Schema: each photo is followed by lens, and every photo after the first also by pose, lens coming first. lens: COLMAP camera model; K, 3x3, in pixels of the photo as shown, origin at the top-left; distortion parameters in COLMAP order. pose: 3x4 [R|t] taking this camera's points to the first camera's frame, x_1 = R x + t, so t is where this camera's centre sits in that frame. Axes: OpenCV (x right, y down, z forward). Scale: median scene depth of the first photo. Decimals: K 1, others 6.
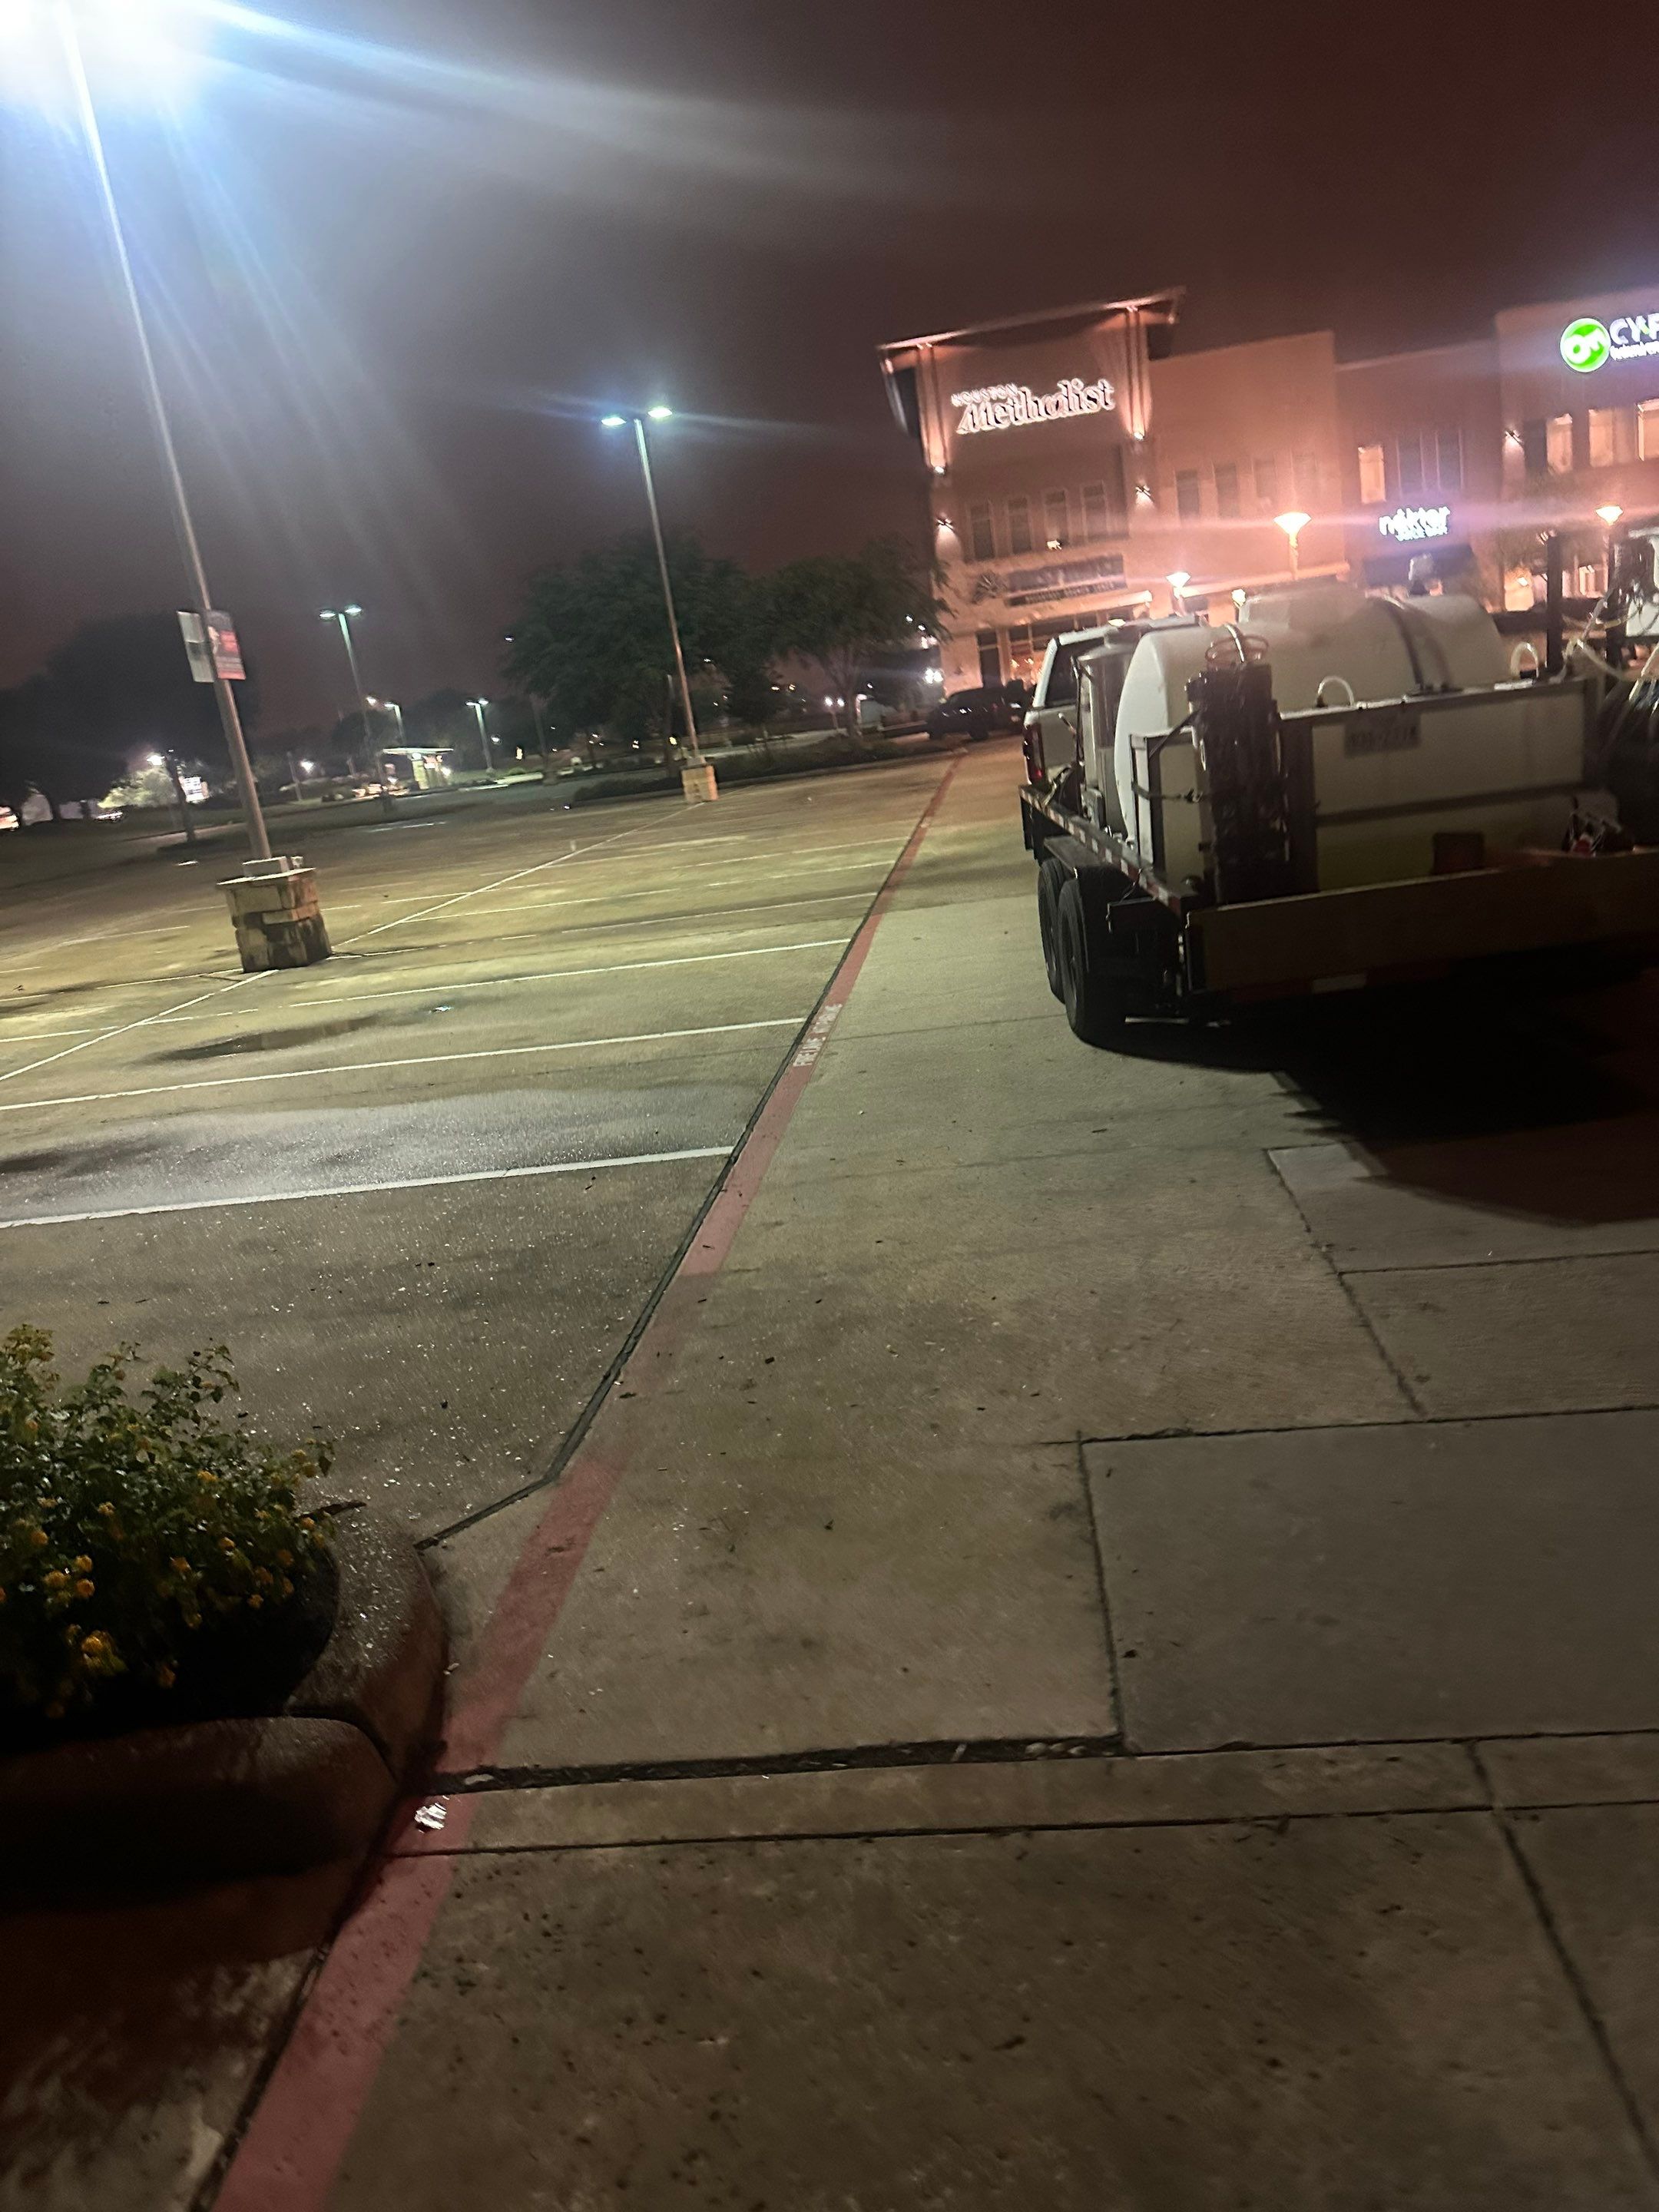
lens RADIAL K [[1535.3, 0, 817.0], [0, 1535.3, 1103.8], [0, 0, 1]] dist [-0.008641, -0.018248]
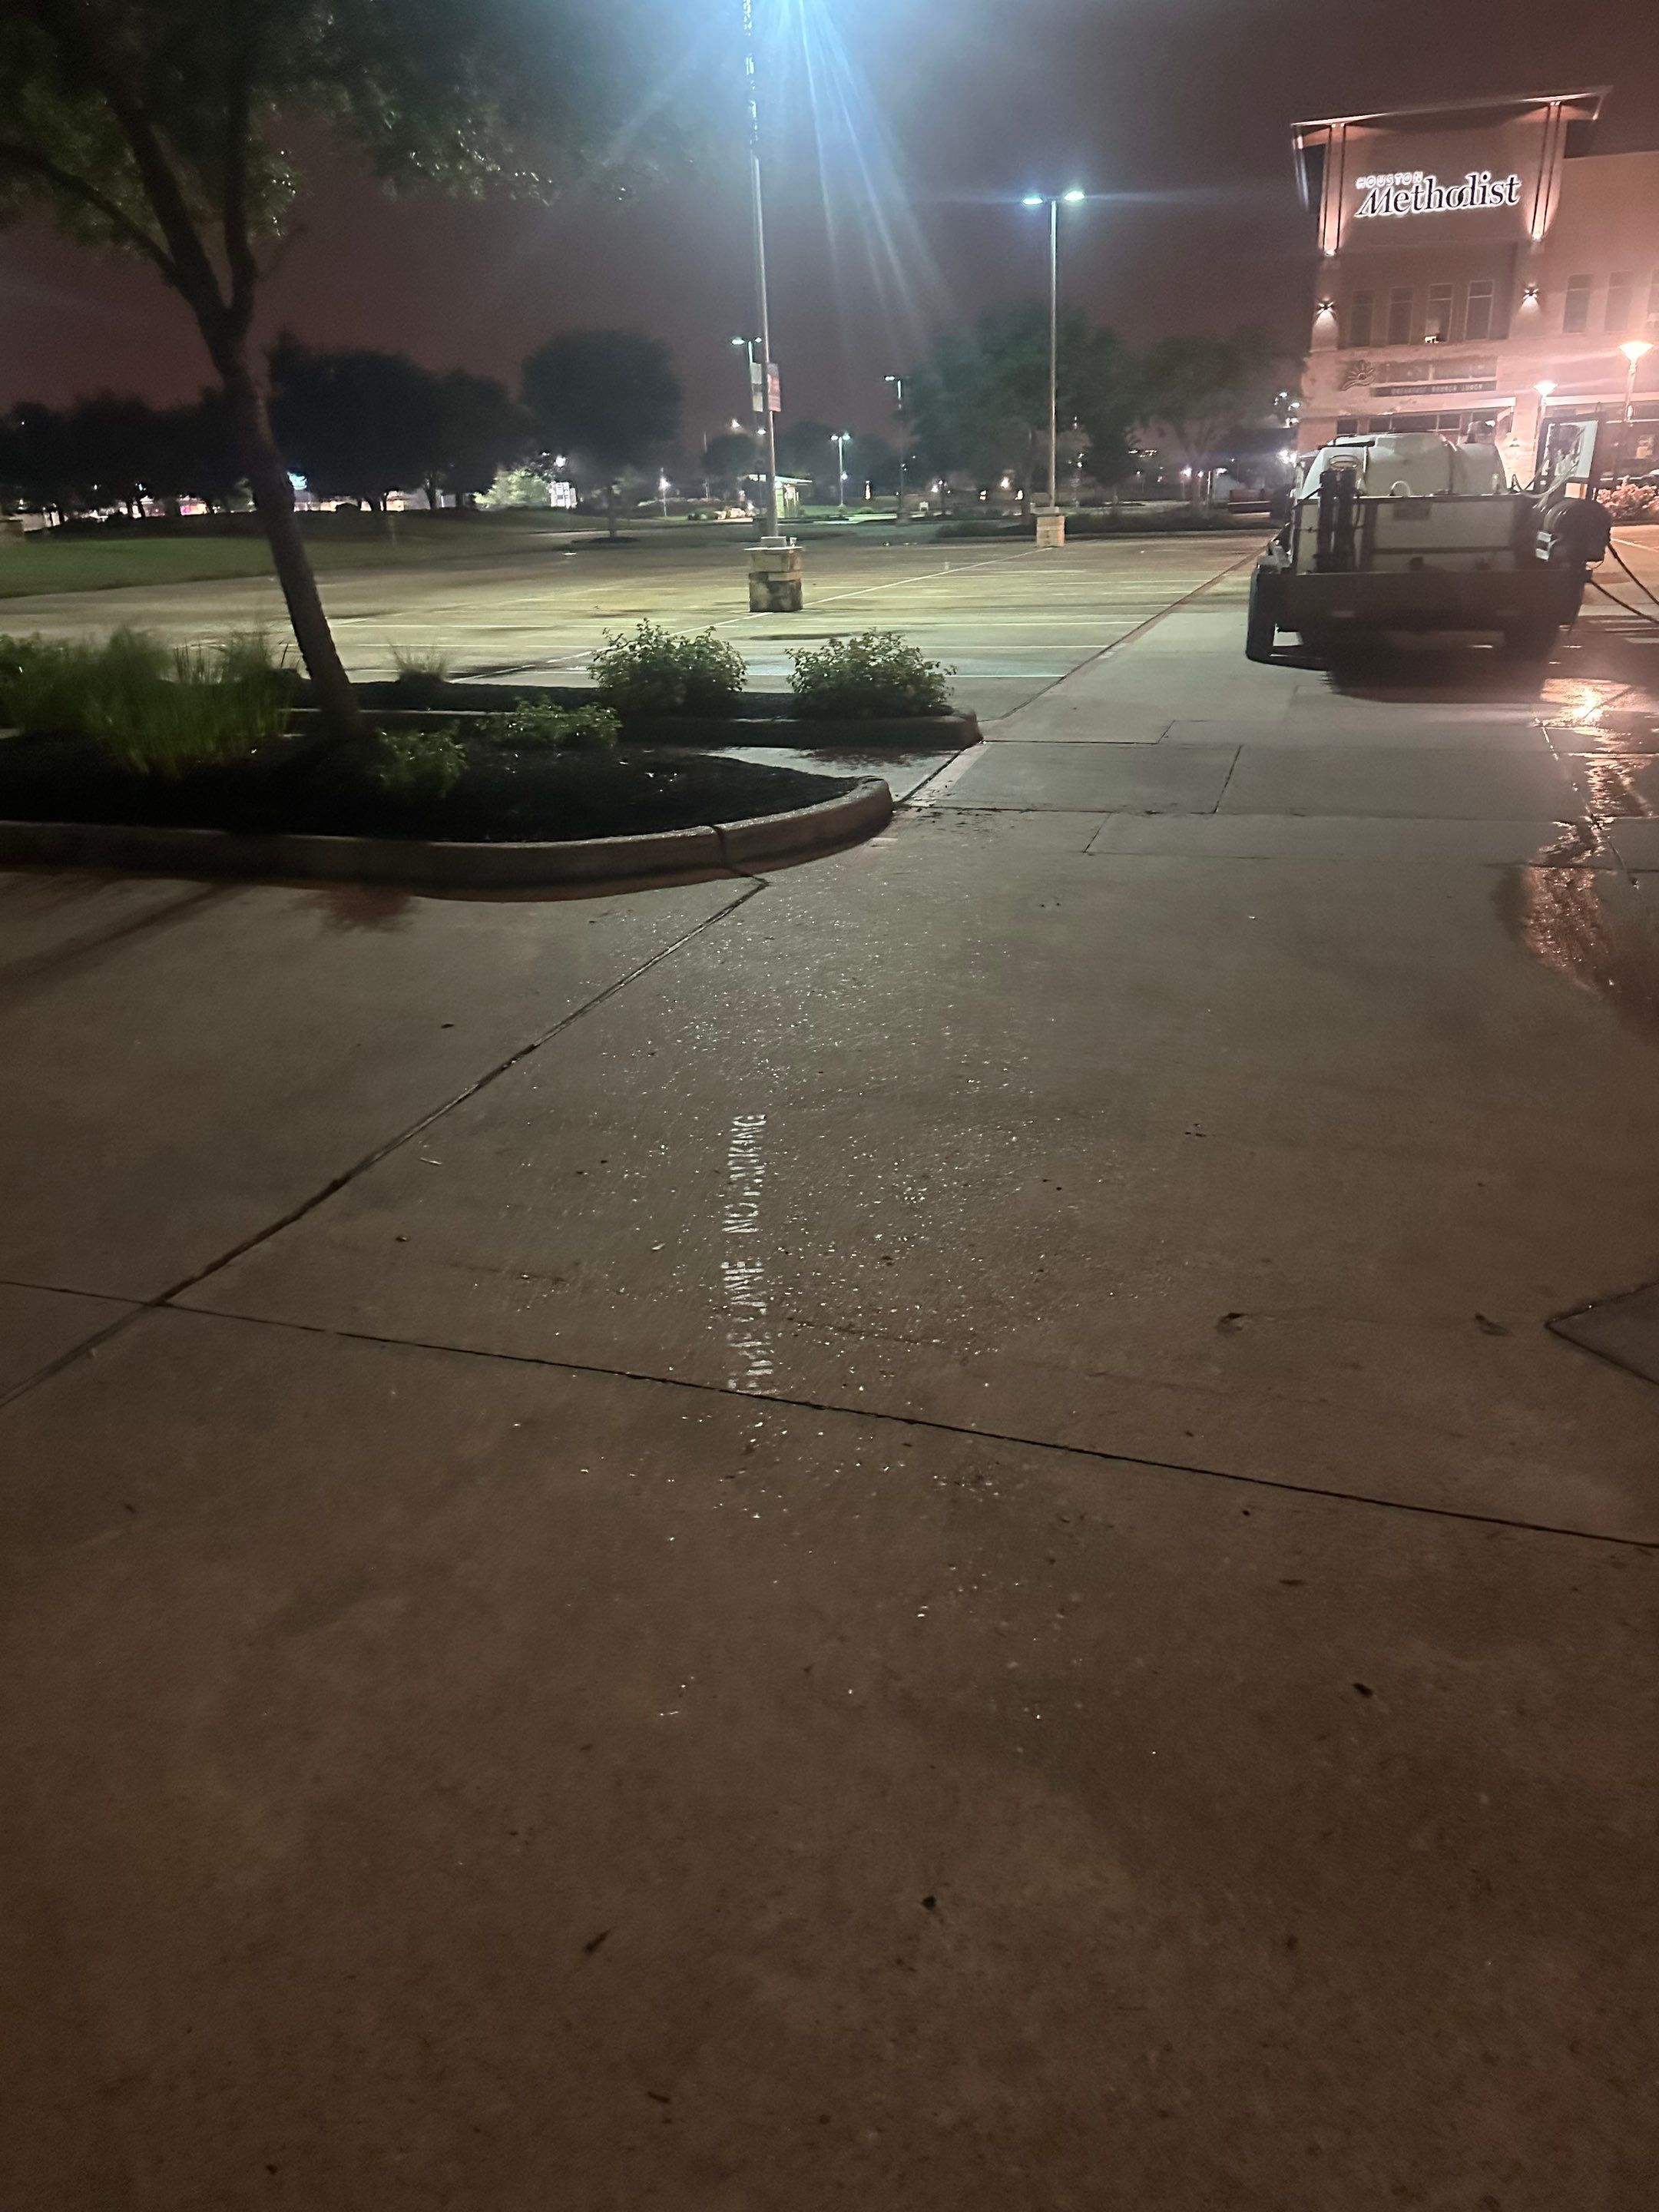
lens RADIAL K [[1535.3, 0, 784.7], [0, 1535.3, 1121.1], [0, 0, 1]] dist [-0.008641, -0.018248]
pose [[0.968471, 0.179949, -0.172288, 0.005773], [-0.150993, 0.974052, 0.168595, 0.041839], [0.198156, -0.137265, 0.970512, -0.157795]]
